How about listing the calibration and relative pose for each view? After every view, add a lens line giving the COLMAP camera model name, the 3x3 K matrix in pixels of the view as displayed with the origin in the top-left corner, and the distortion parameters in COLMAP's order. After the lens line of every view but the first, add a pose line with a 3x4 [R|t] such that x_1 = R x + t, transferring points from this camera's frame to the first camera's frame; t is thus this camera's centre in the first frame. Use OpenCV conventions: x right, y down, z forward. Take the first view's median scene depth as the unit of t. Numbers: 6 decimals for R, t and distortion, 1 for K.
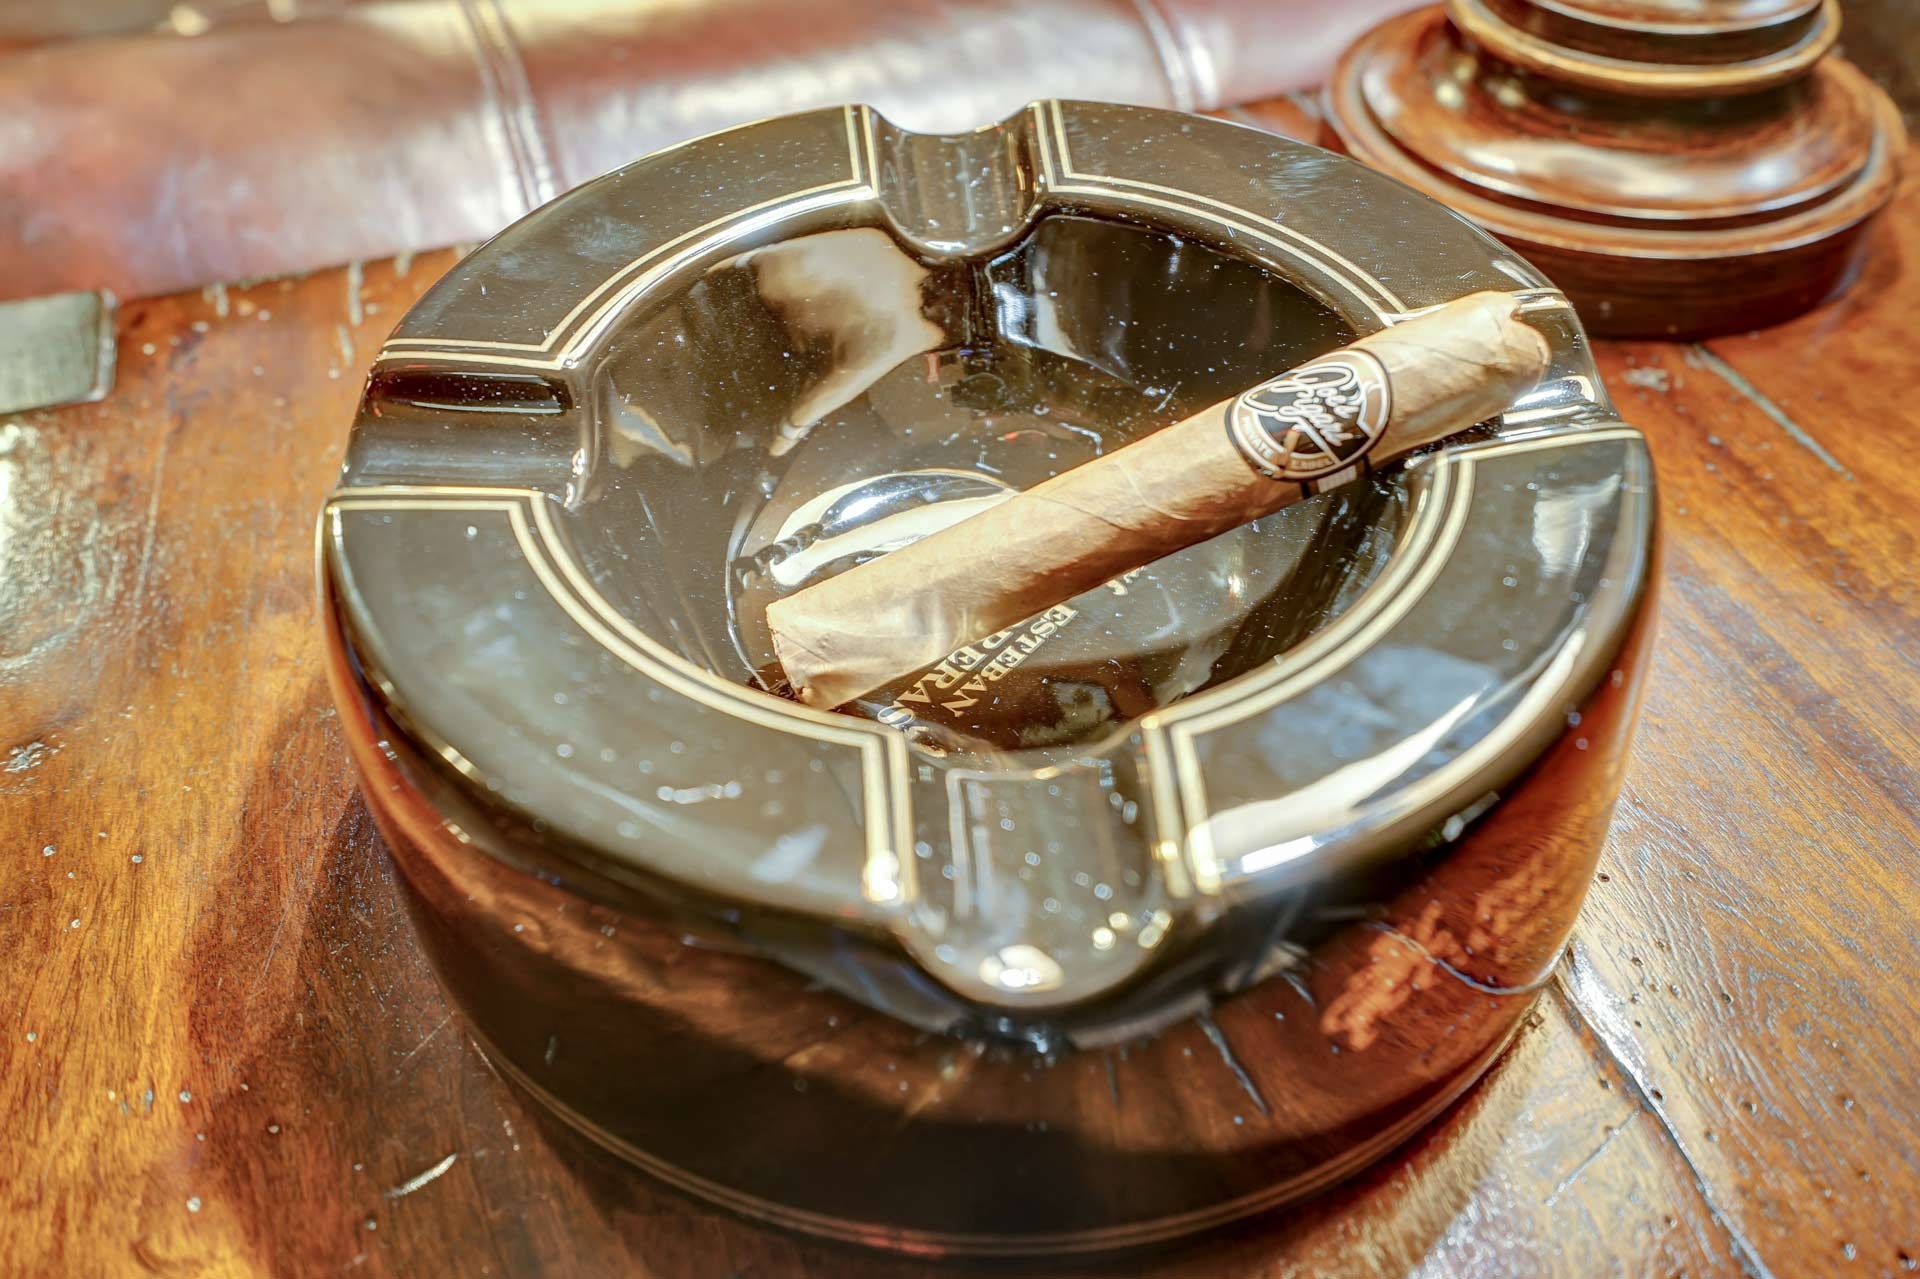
lens RADIAL K [[1558.7, 0, 960.0], [0, 1558.7, 639.5], [0, 0, 1]] dist [0.003541, -0.002467]
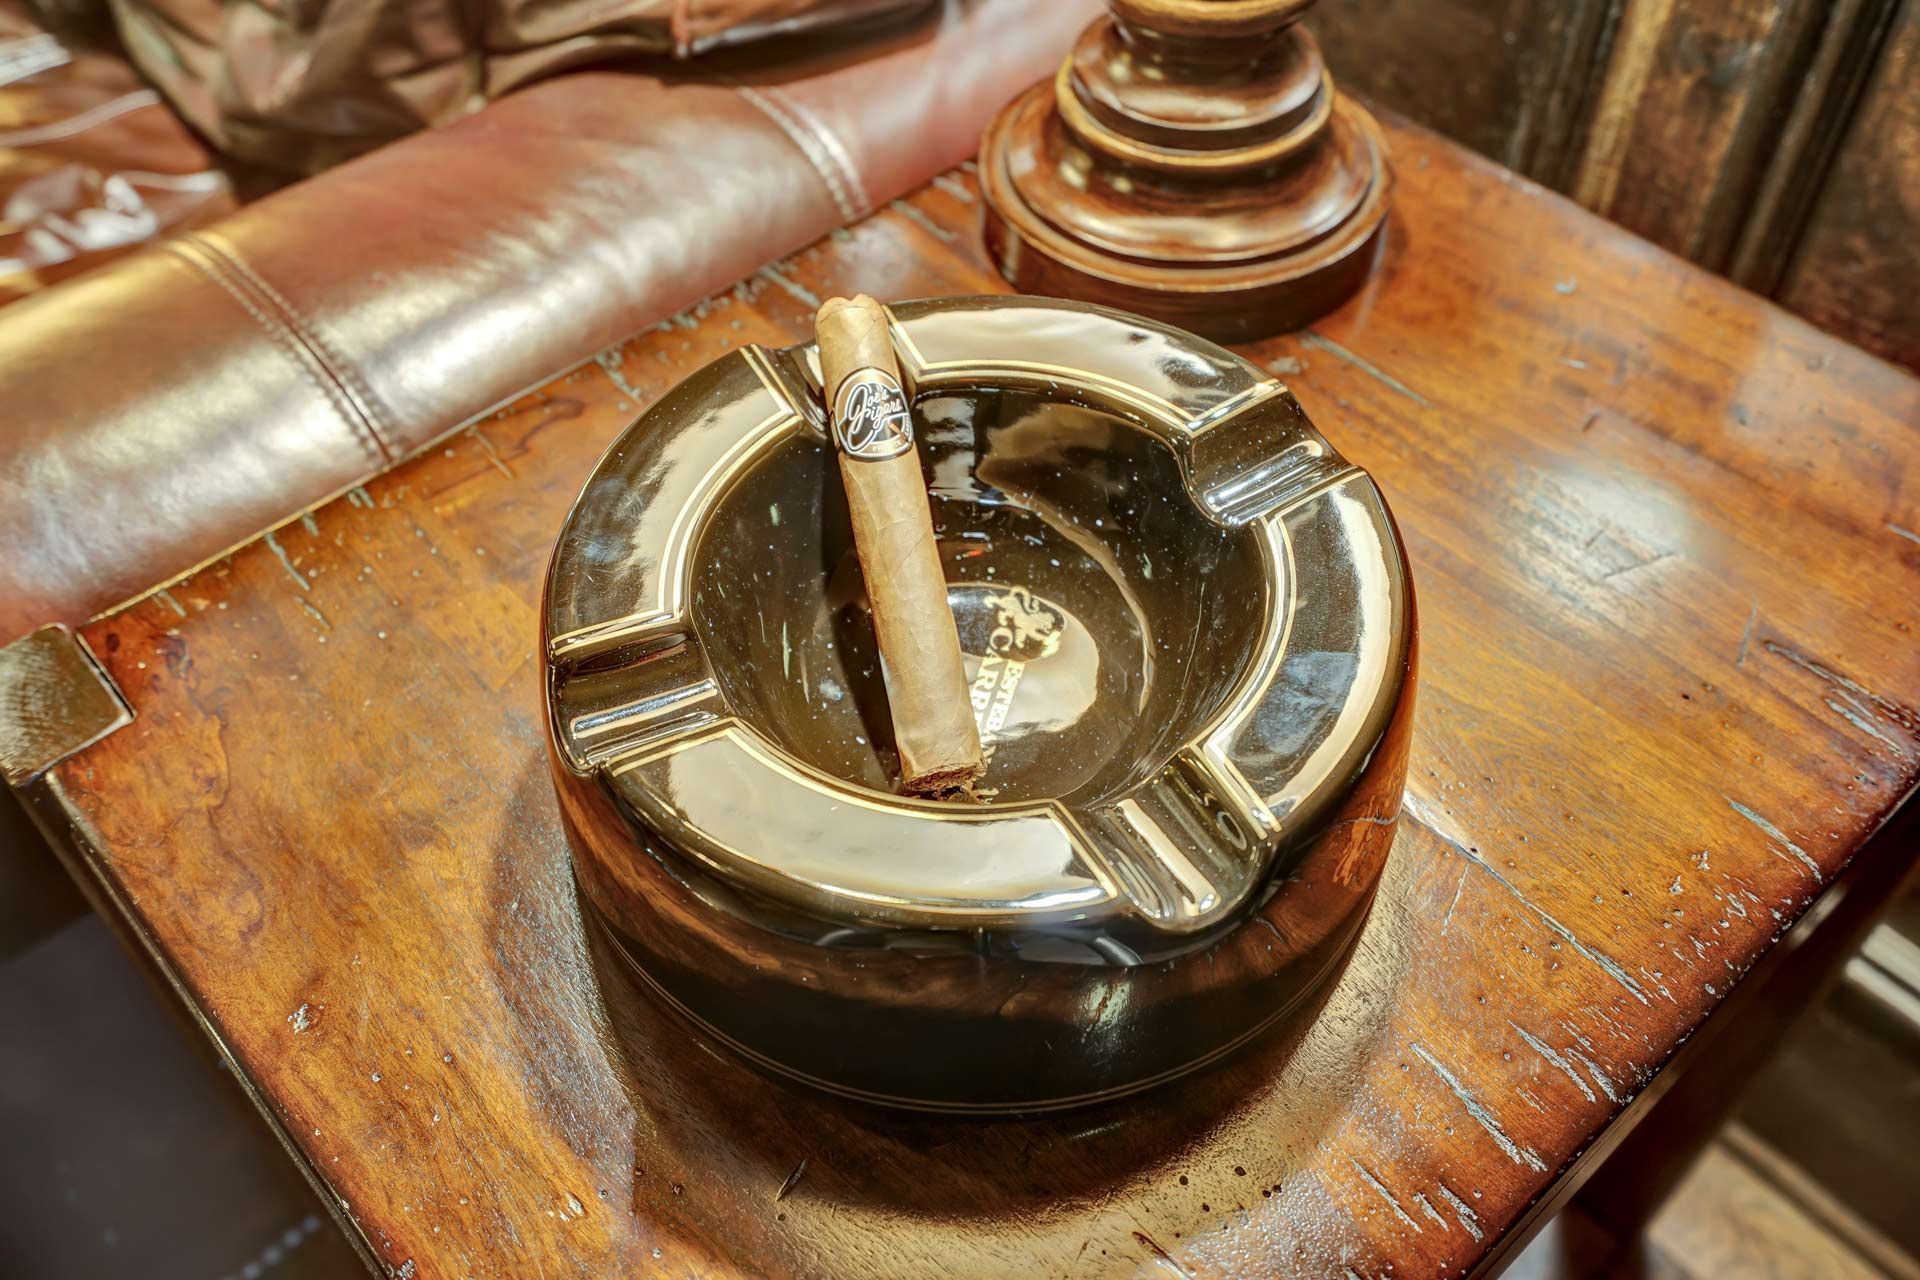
lens RADIAL K [[1558.7, 0, 960.0], [0, 1558.7, 640.0], [0, 0, 1]] dist [0.003541, -0.002467]
pose [[0.921684, -0.297357, 0.249154, -0.334395], [0.283059, 0.954656, 0.092243, -0.190136], [-0.265285, -0.014493, 0.964061, -0.373750]]
